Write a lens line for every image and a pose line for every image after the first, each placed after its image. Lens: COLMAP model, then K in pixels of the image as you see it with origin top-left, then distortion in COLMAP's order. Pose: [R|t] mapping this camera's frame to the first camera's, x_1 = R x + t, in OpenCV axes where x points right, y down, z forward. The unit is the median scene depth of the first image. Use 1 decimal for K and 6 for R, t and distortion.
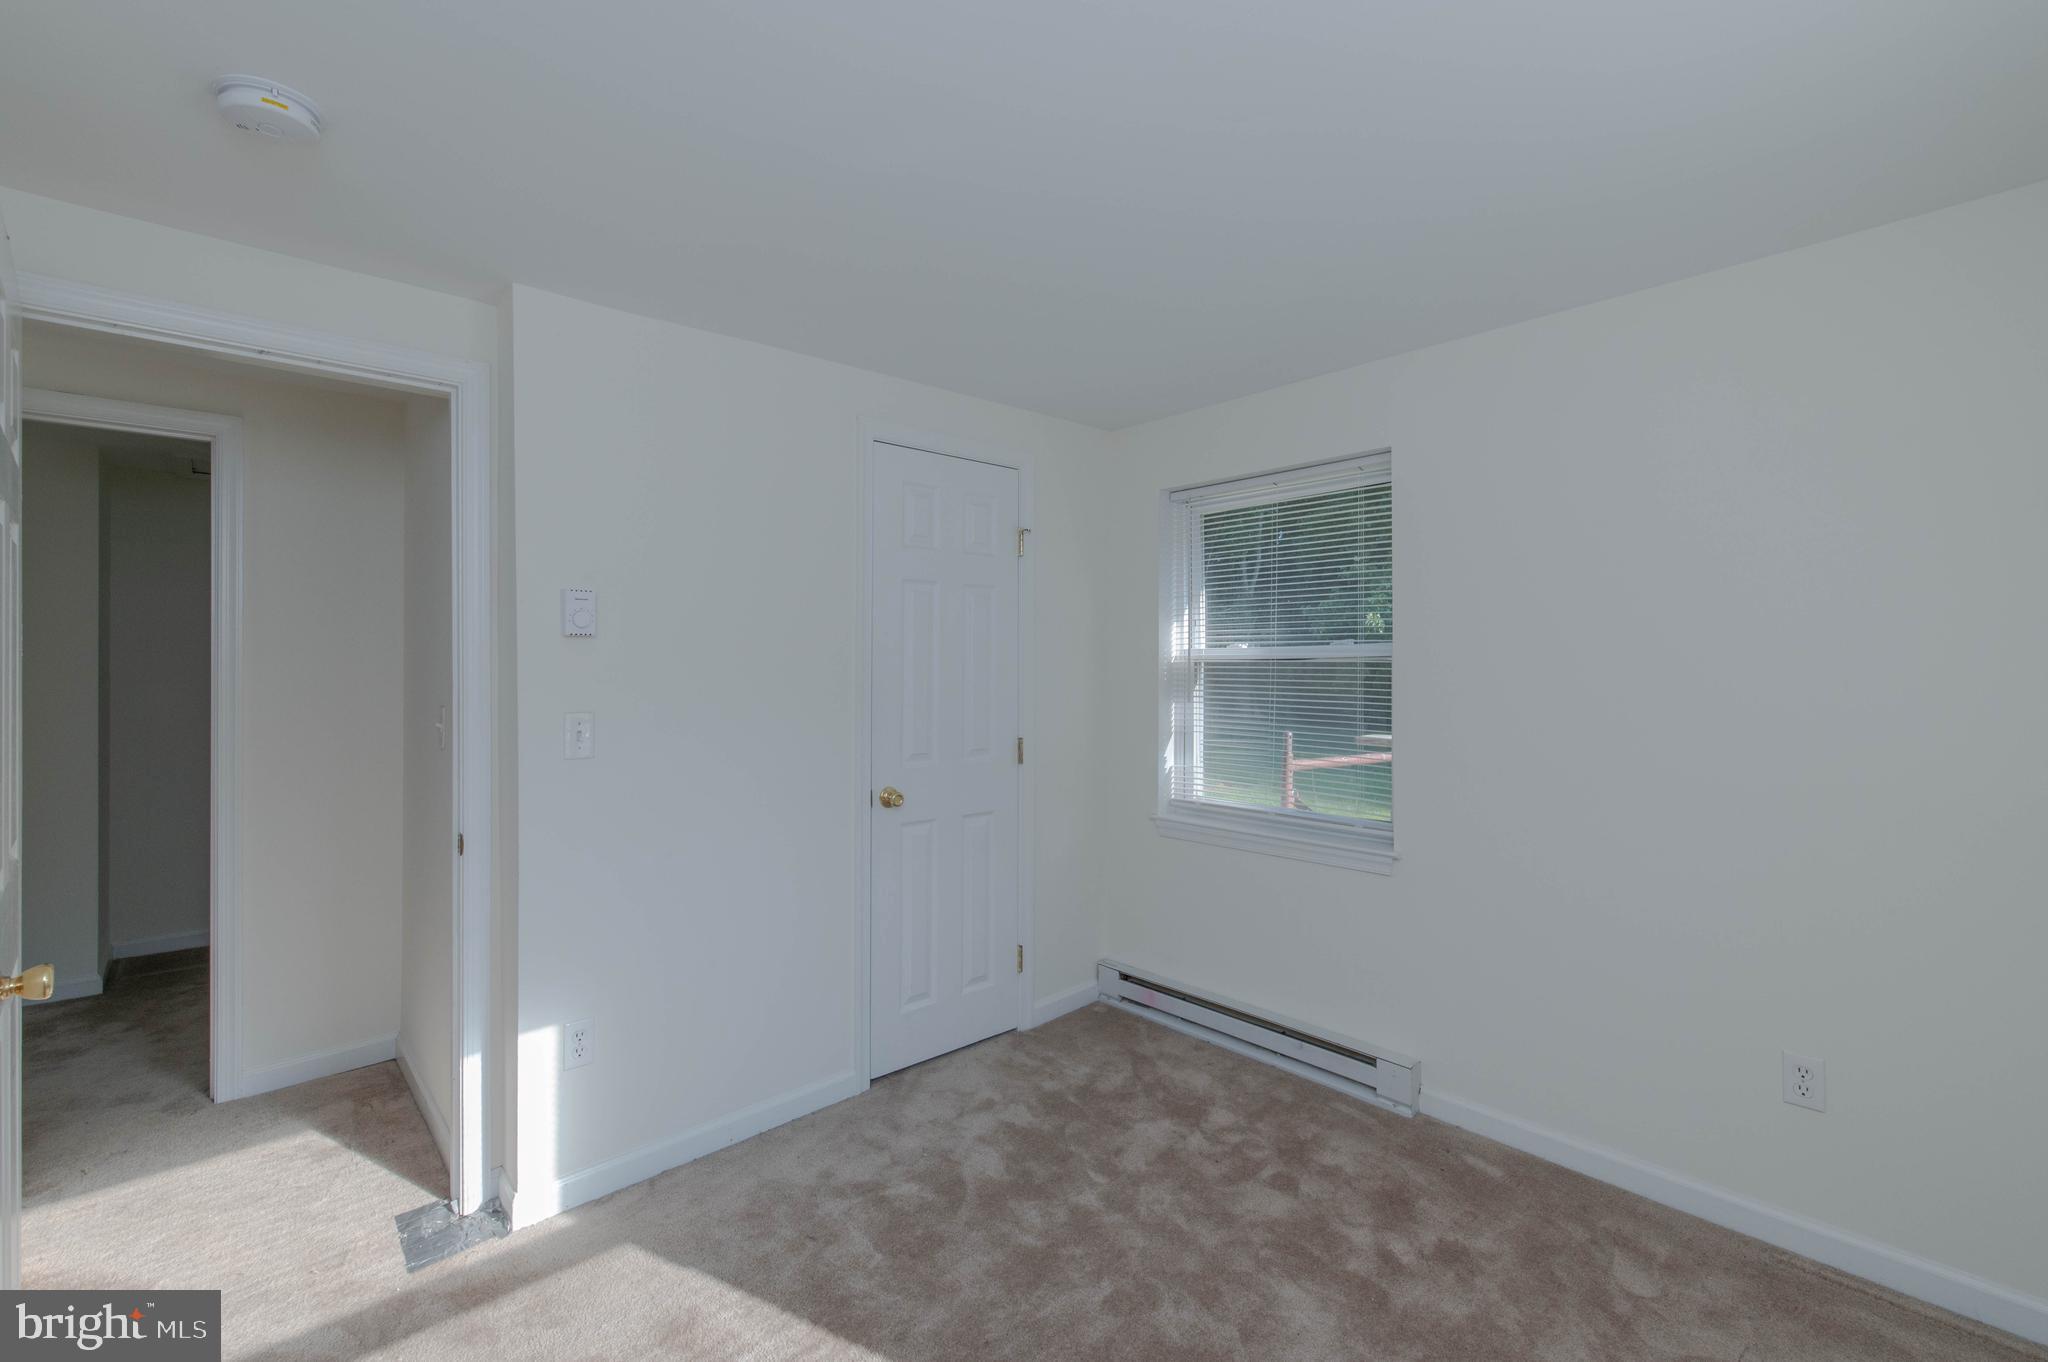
lens RADIAL K [[887.8, 0, 1021.5], [0, 887.8, 668.6], [0, 0, 1]] dist [0.001337, -0.000450]
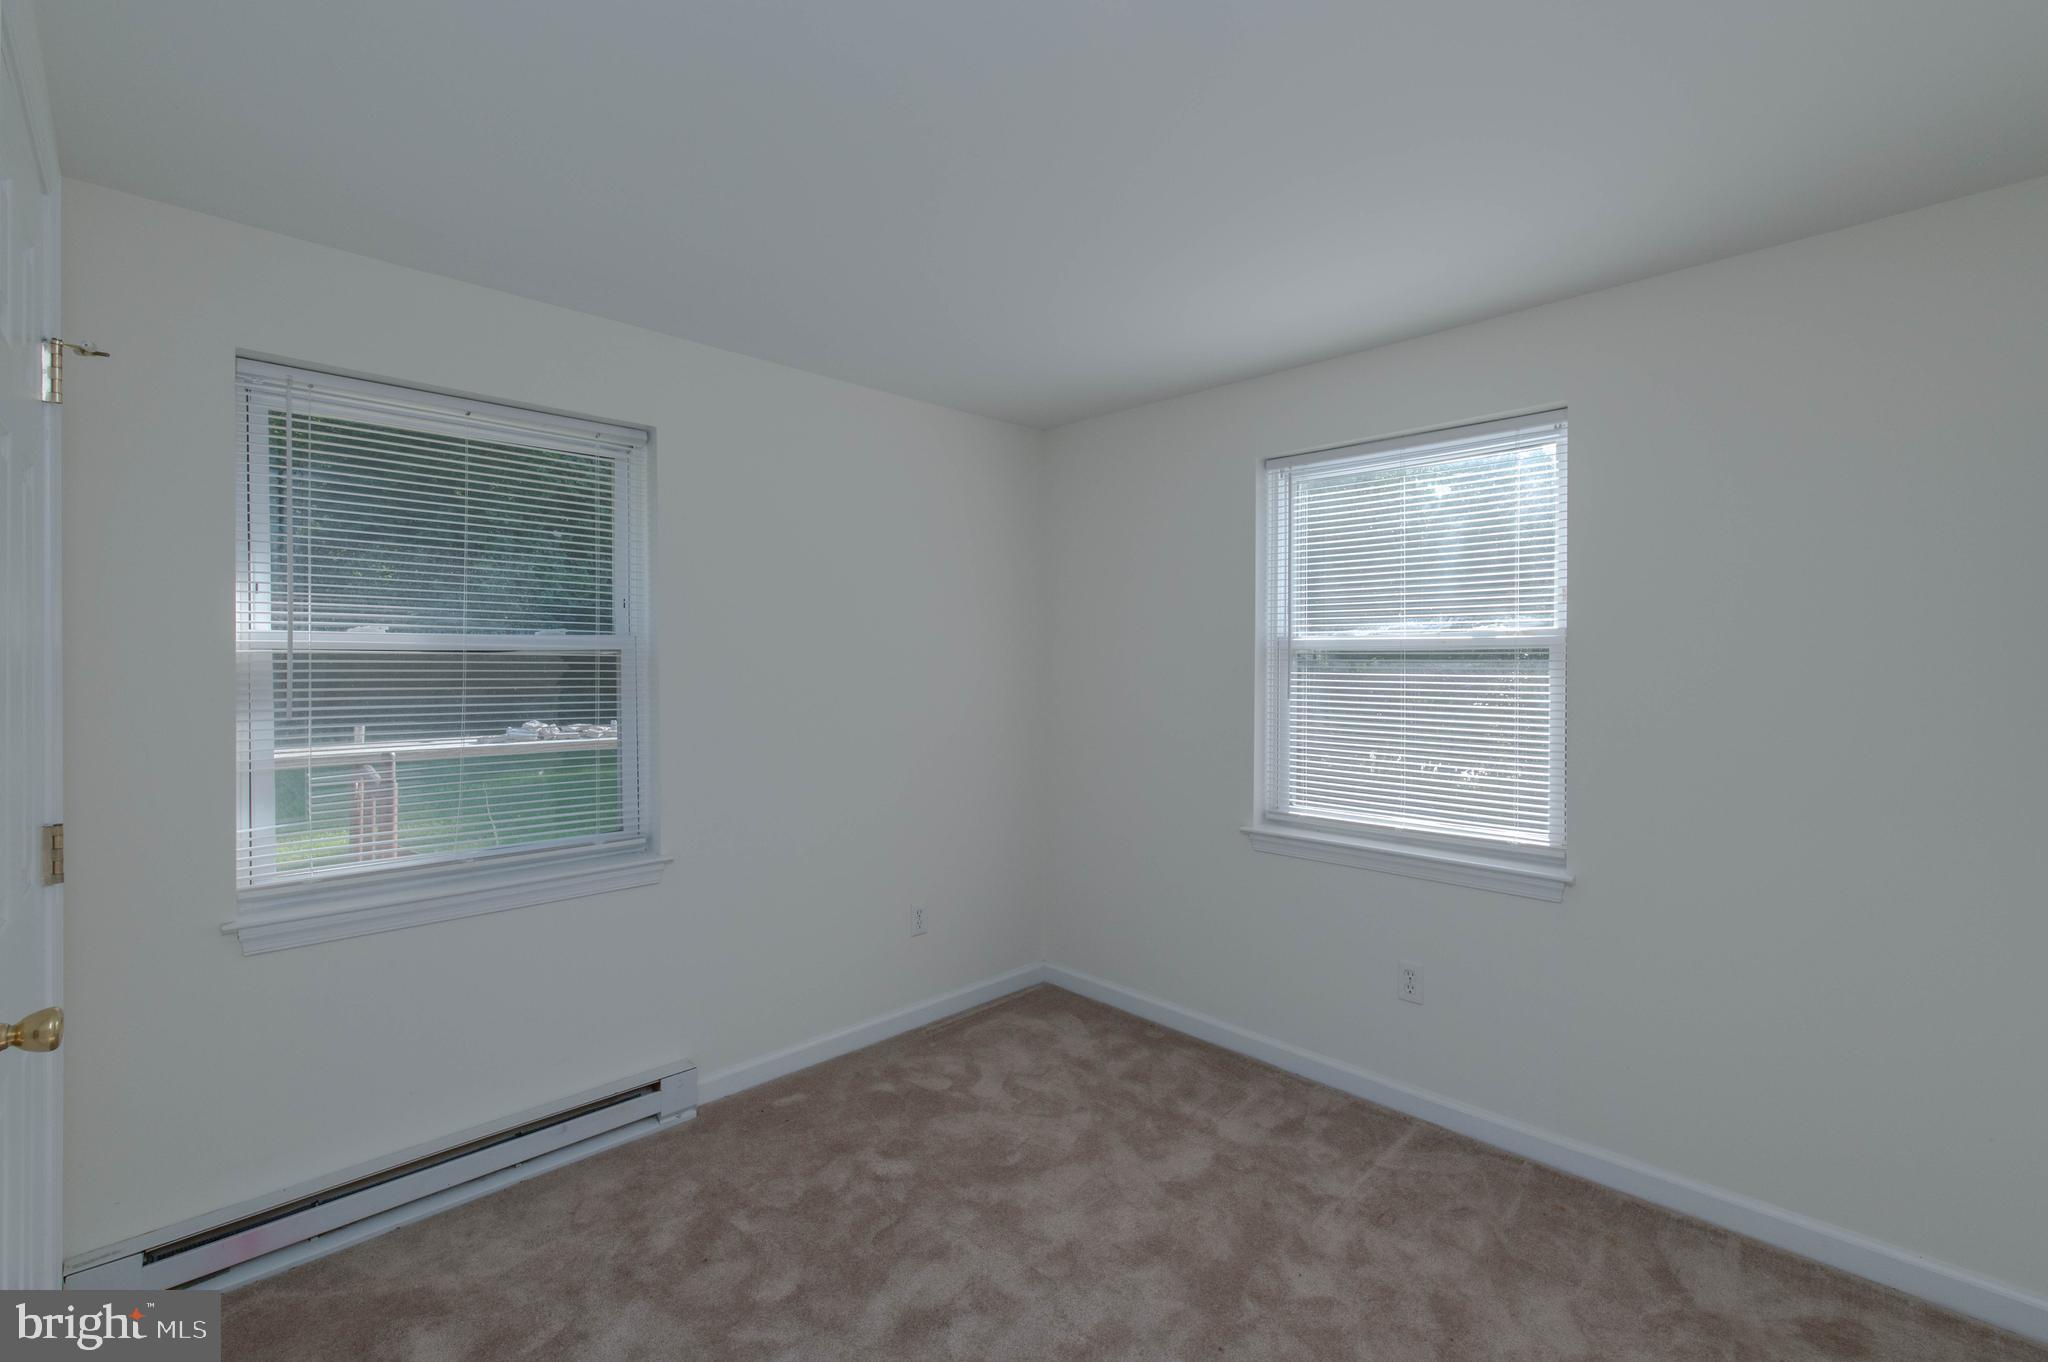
lens RADIAL K [[887.8, 0, 1021.5], [0, 887.8, 668.6], [0, 0, 1]] dist [0.001337, -0.000450]
pose [[-0.049007, -0.004577, 0.998788, -0.495962], [0.004091, 0.999980, 0.004783, 0.002922], [-0.998790, 0.004320, -0.048988, 0.599911]]
